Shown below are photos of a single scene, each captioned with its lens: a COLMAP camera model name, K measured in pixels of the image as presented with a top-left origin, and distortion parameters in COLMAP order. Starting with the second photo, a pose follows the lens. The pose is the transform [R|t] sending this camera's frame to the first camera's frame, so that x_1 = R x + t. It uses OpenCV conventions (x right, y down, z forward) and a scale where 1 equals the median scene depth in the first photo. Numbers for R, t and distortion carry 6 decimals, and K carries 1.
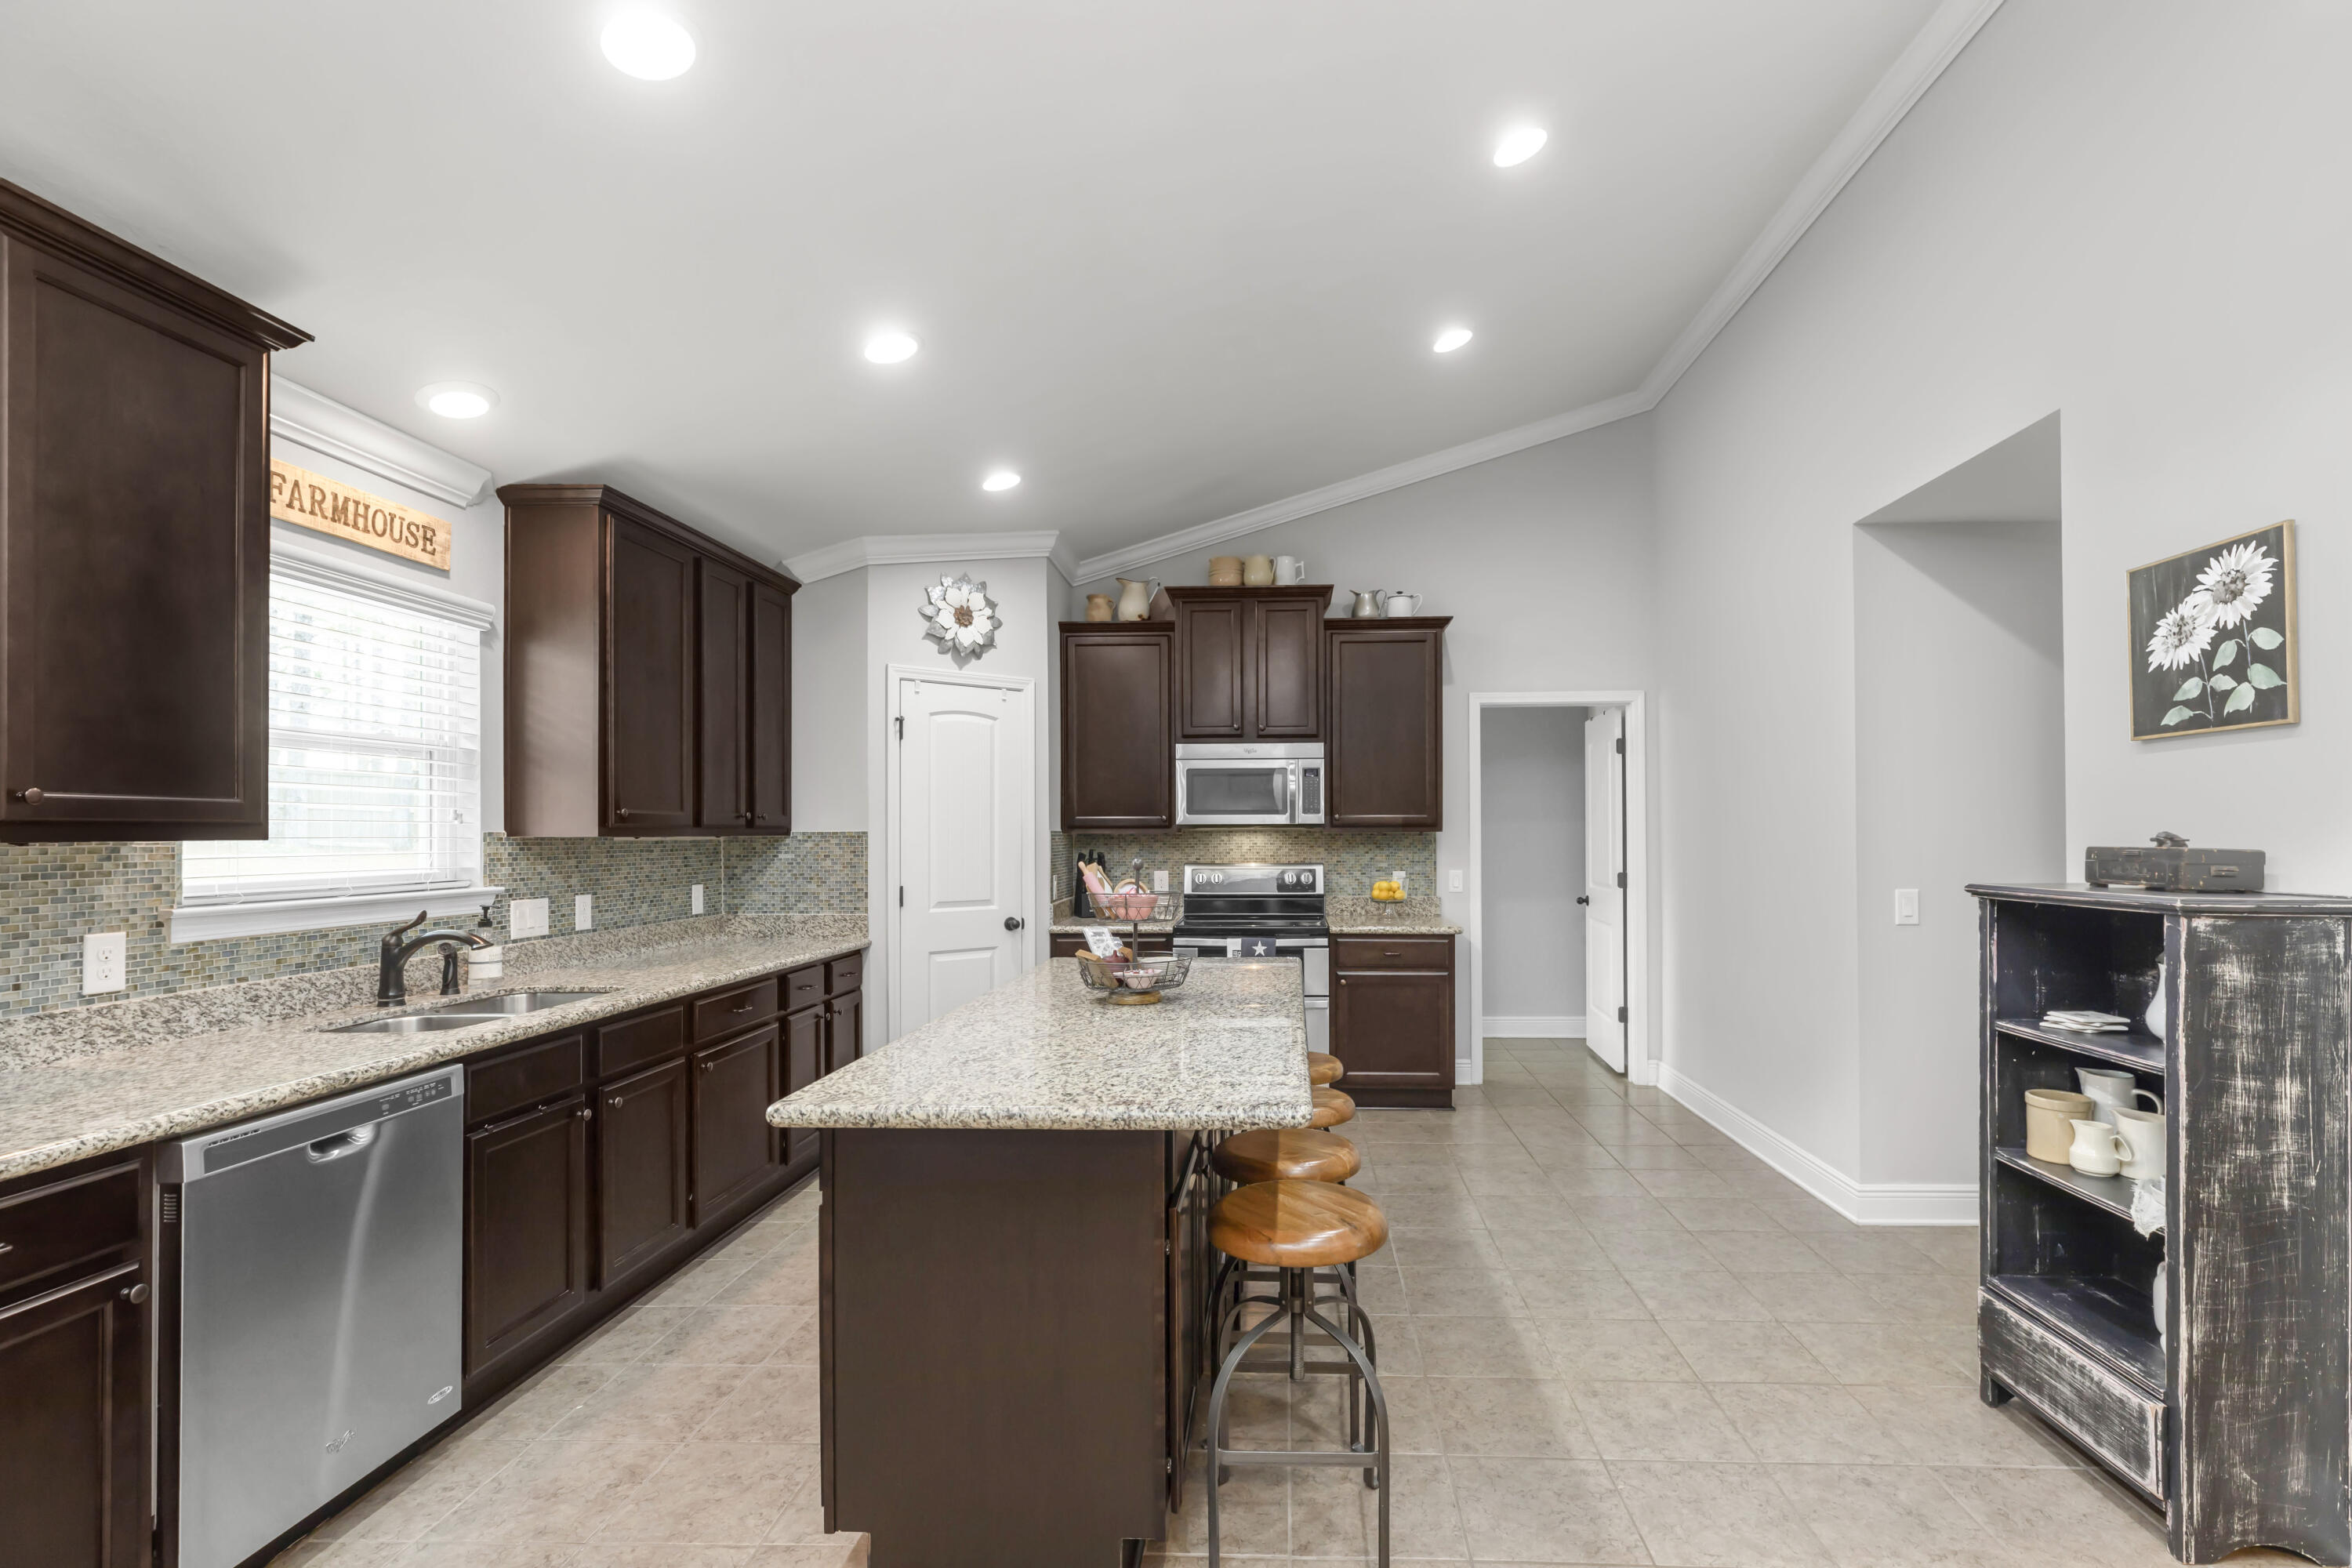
lens RADIAL K [[1073.8, 0, 1239.6], [0, 1073.8, 828.6], [0, 0, 1]] dist [0.003055, -0.000721]
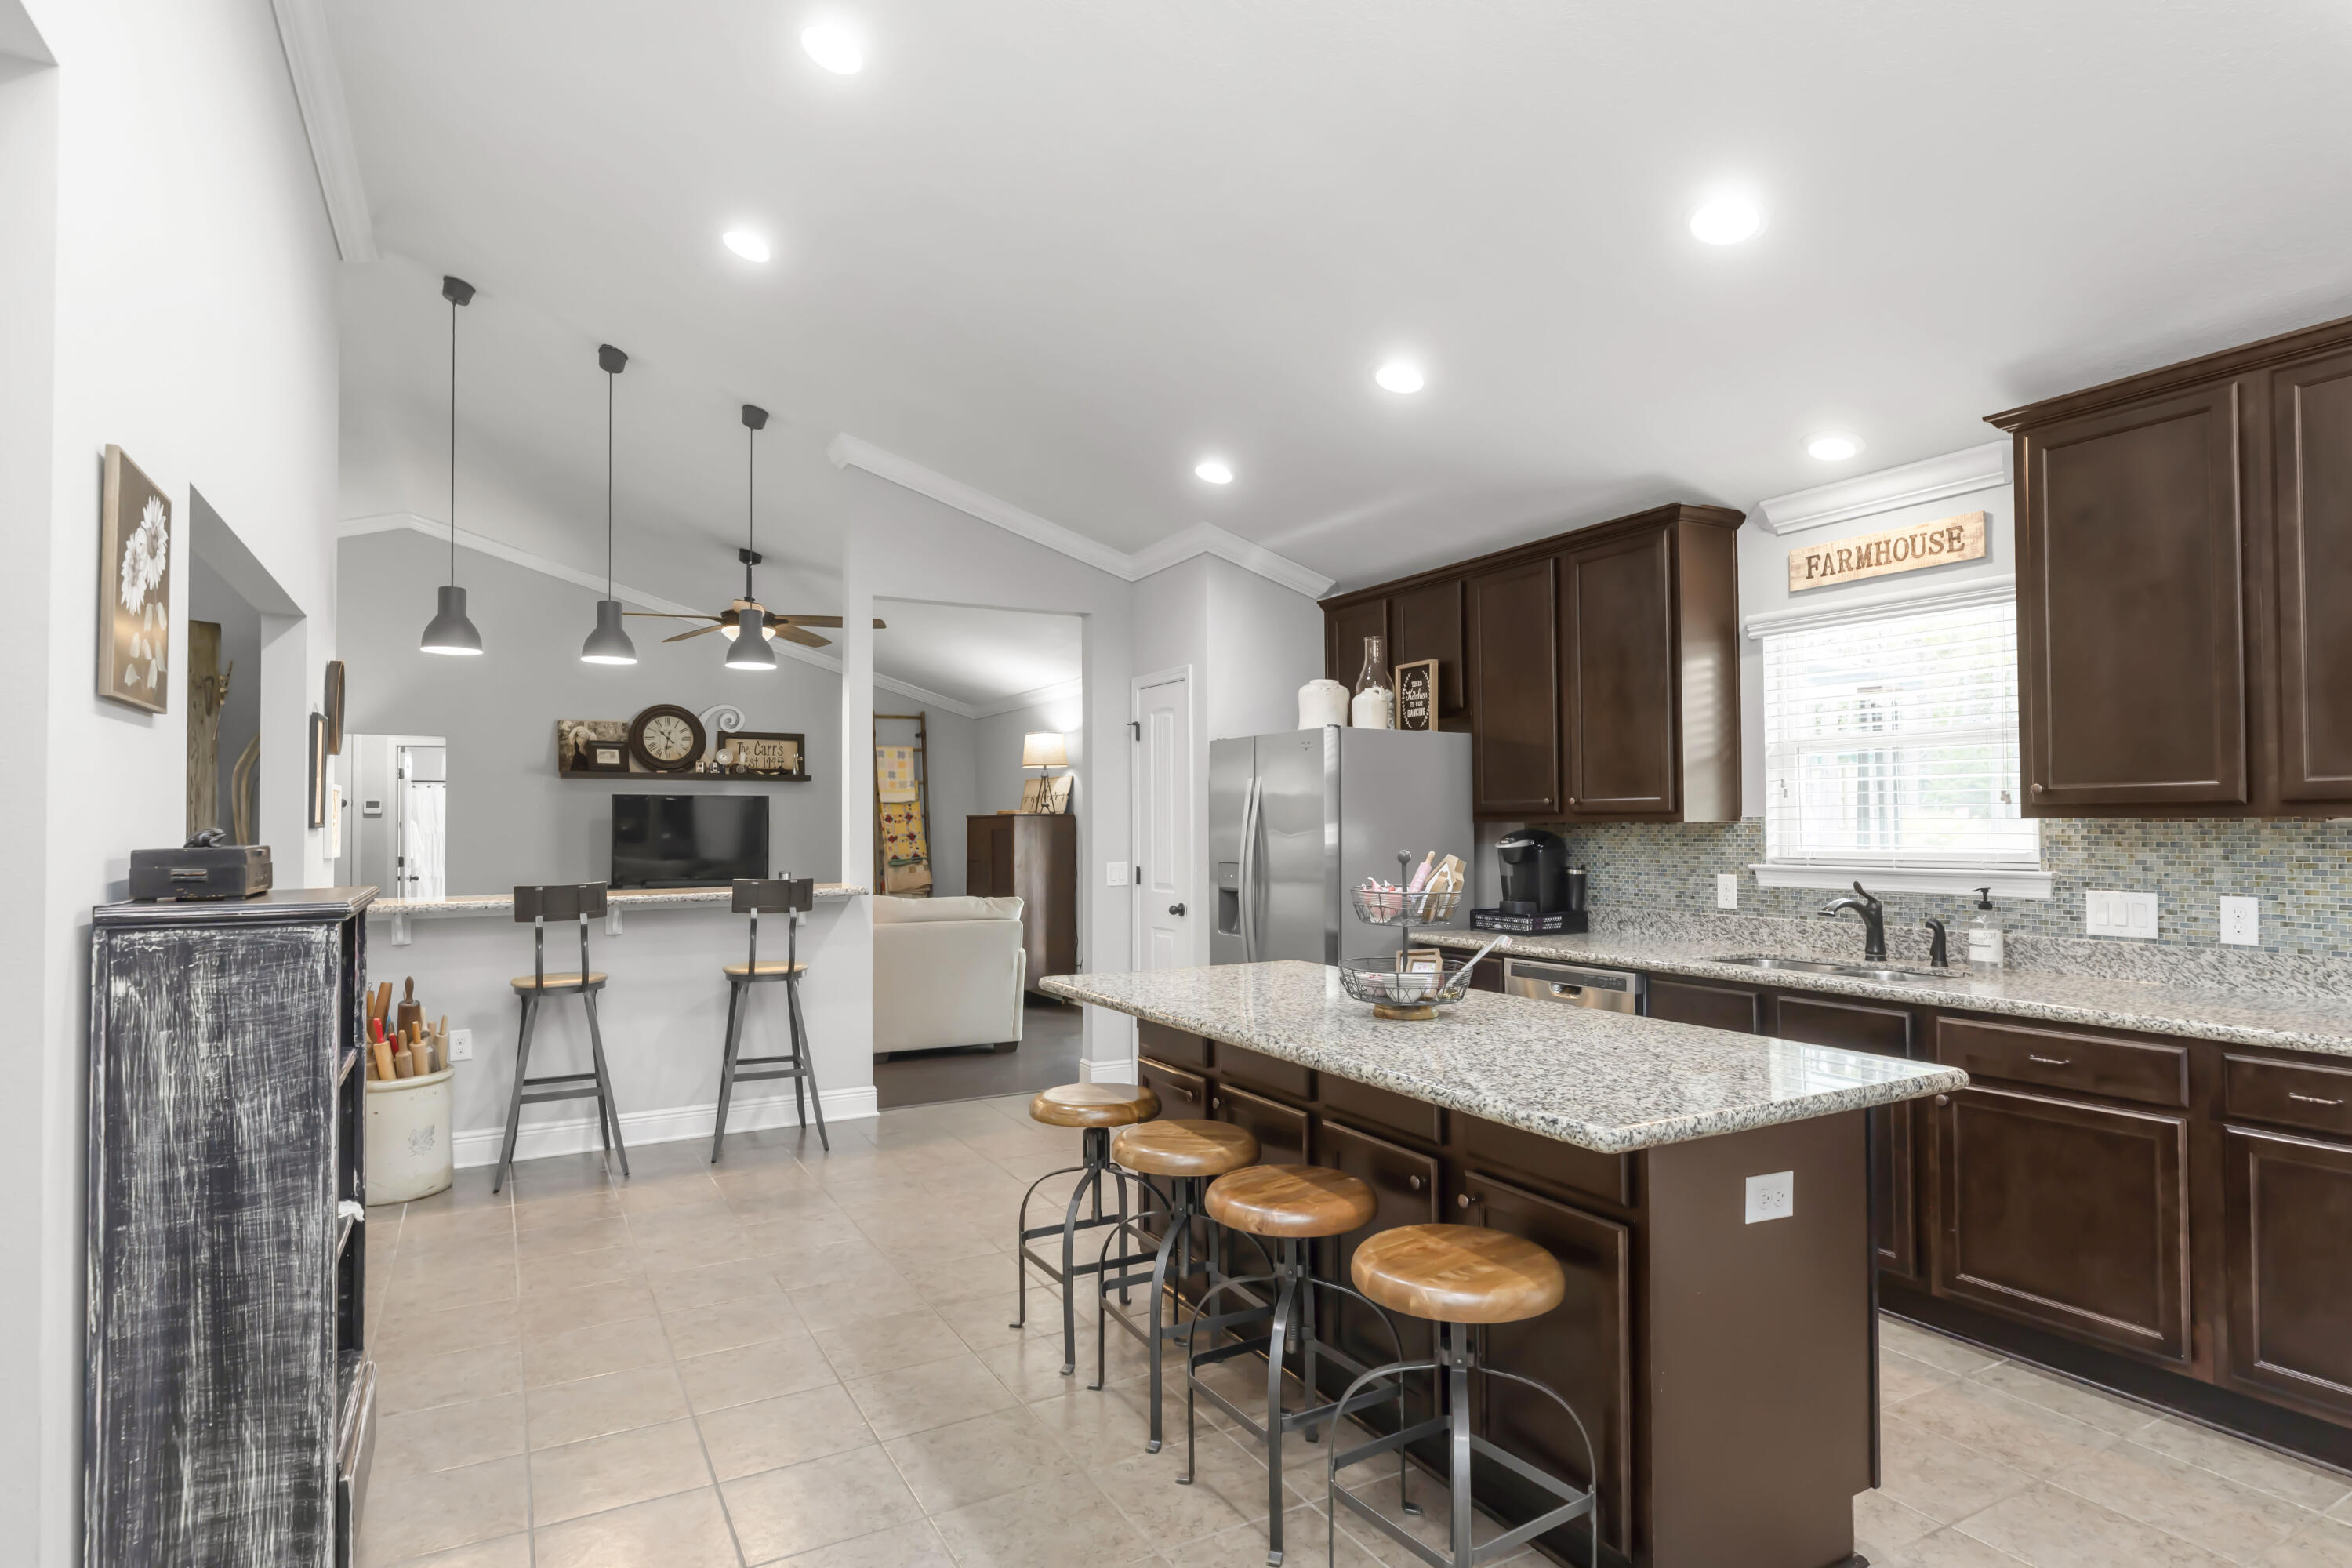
lens RADIAL K [[1243.9, 0, 1186.8], [0, 1243.9, 801.8], [0, 0, 1]] dist [0.001490, 0.000461]
pose [[-0.851735, -0.000856, -0.523972, 0.553621], [0.010796, 0.999758, -0.019183, 0.007017], [0.523861, -0.021996, -0.851520, 1.696025]]
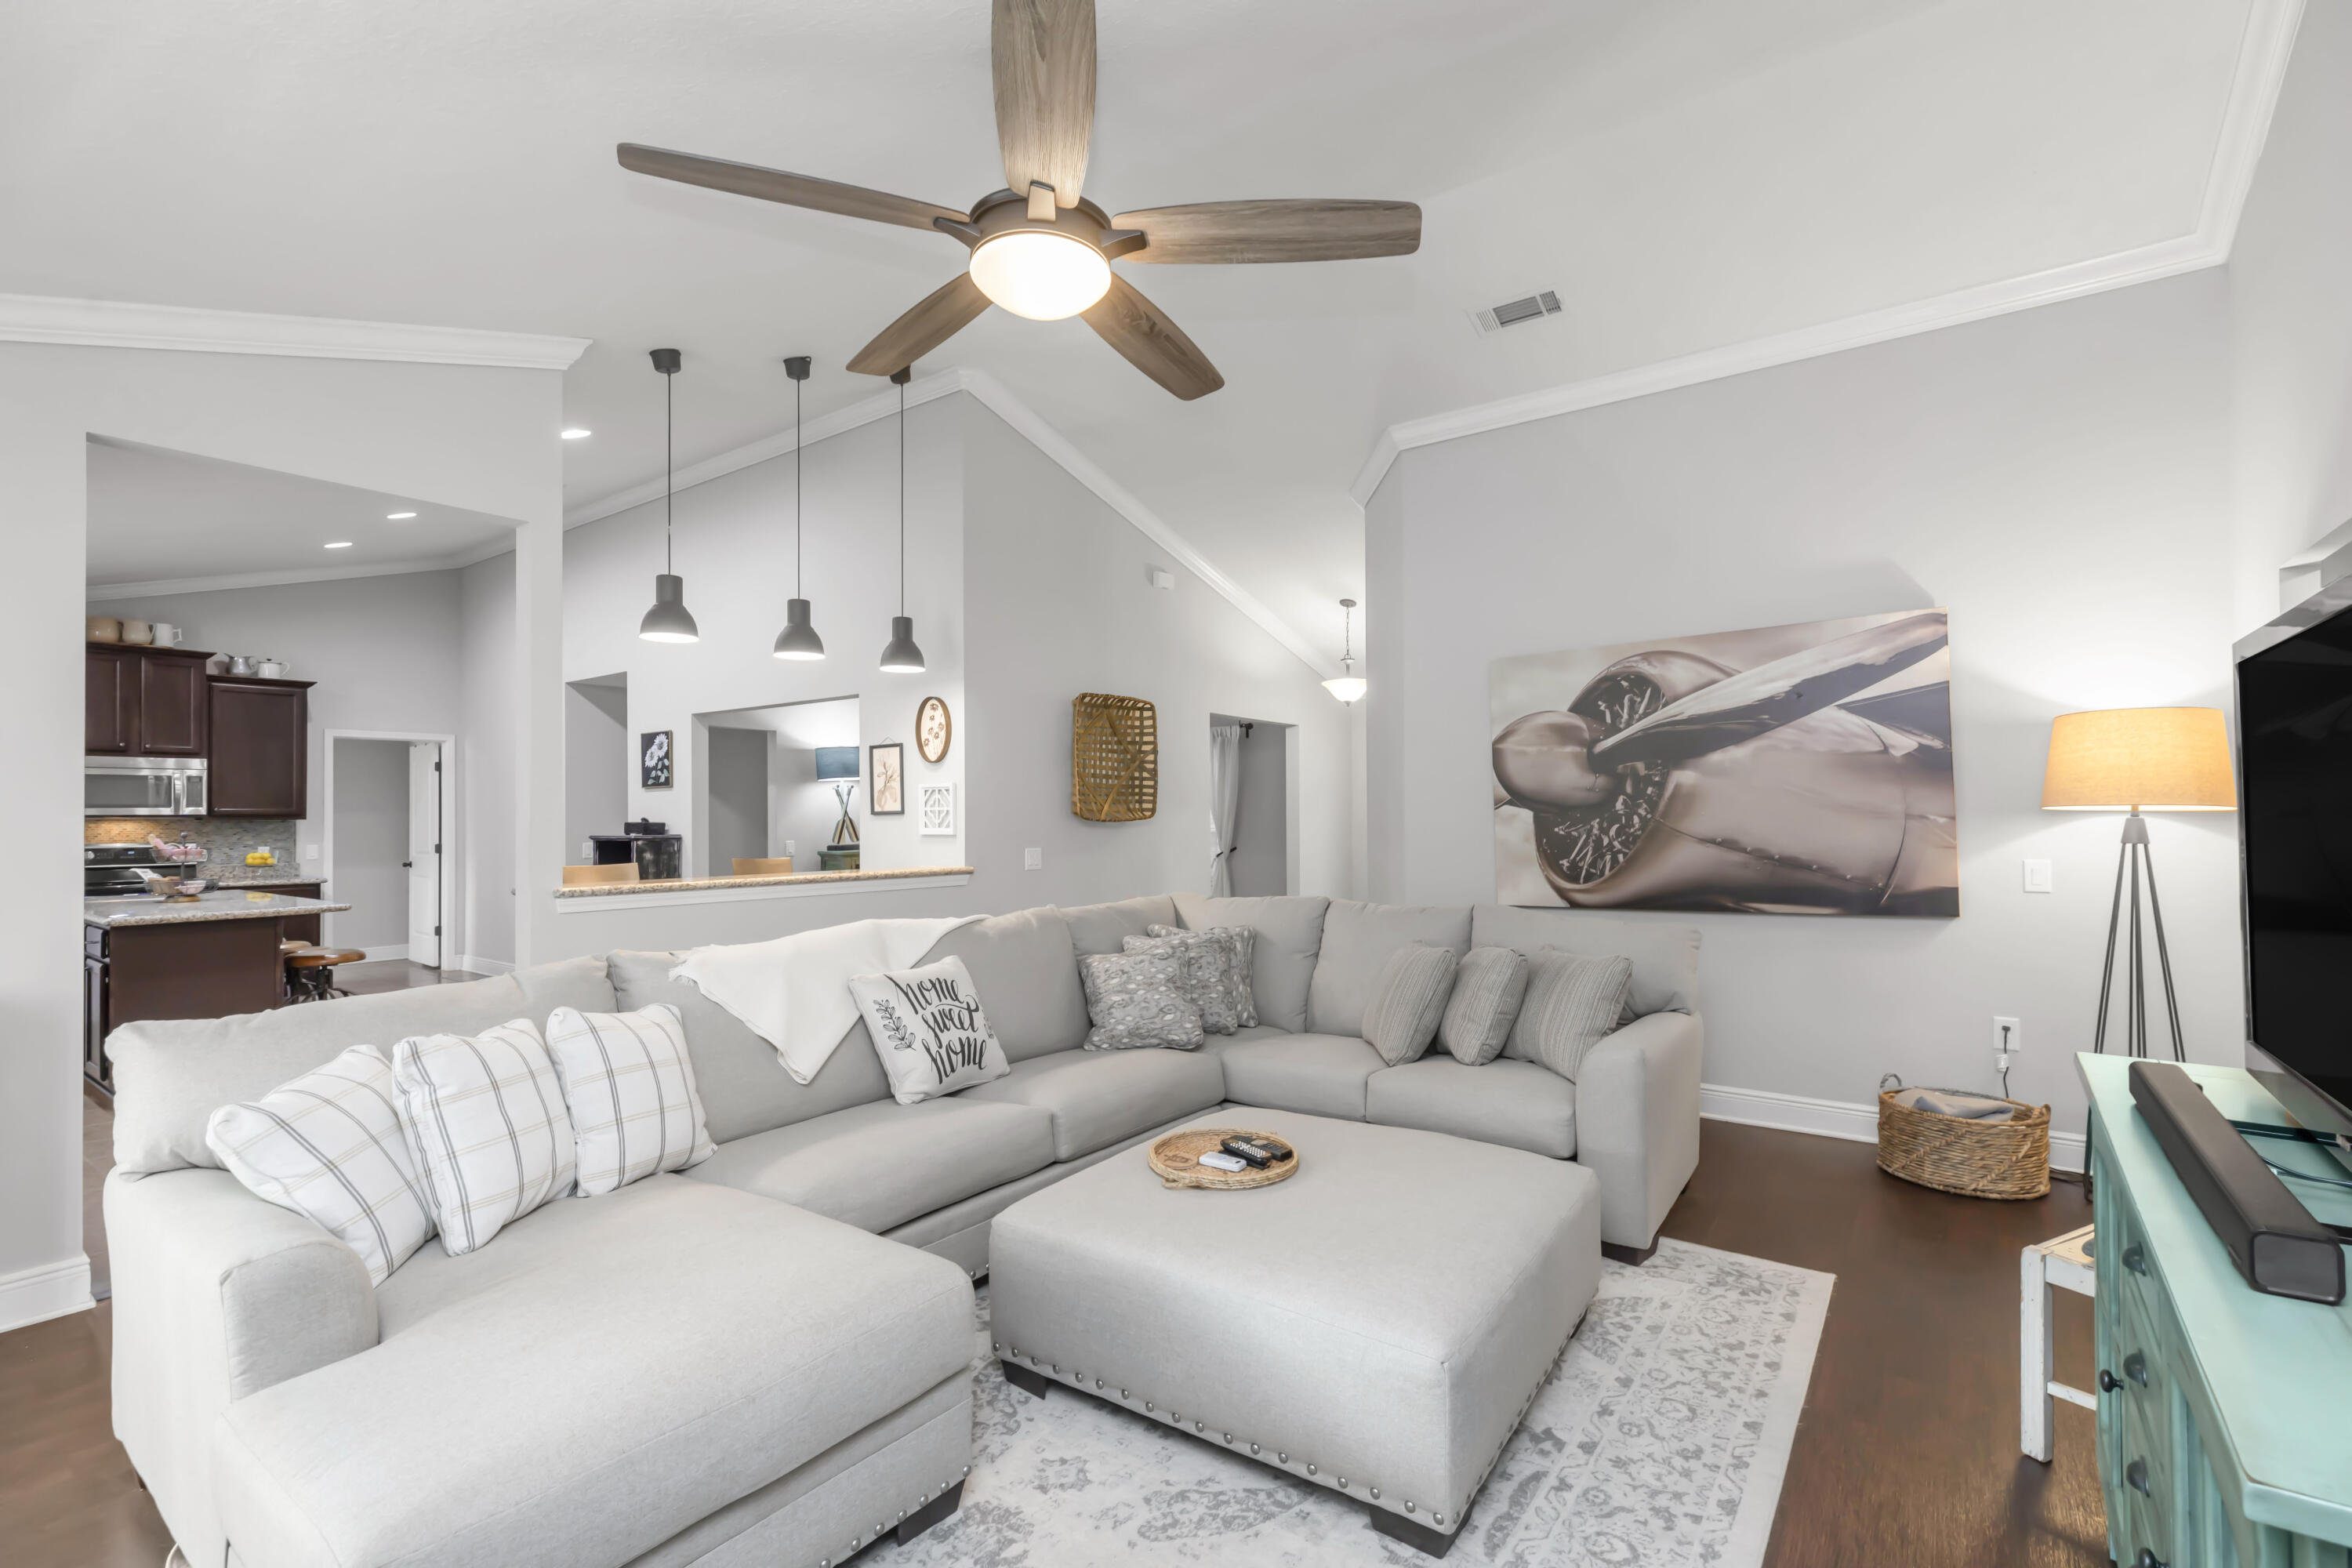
lens RADIAL K [[1041.8, 0, 1179.9], [0, 1041.8, 792.6], [0, 0, 1]] dist [0.007734, -0.000166]
pose [[0.555524, 0.015738, 0.831351, -0.684562], [0.003711, 0.999764, -0.021406, 0.001335], [-0.831492, 0.014977, 0.555335, -1.651693]]
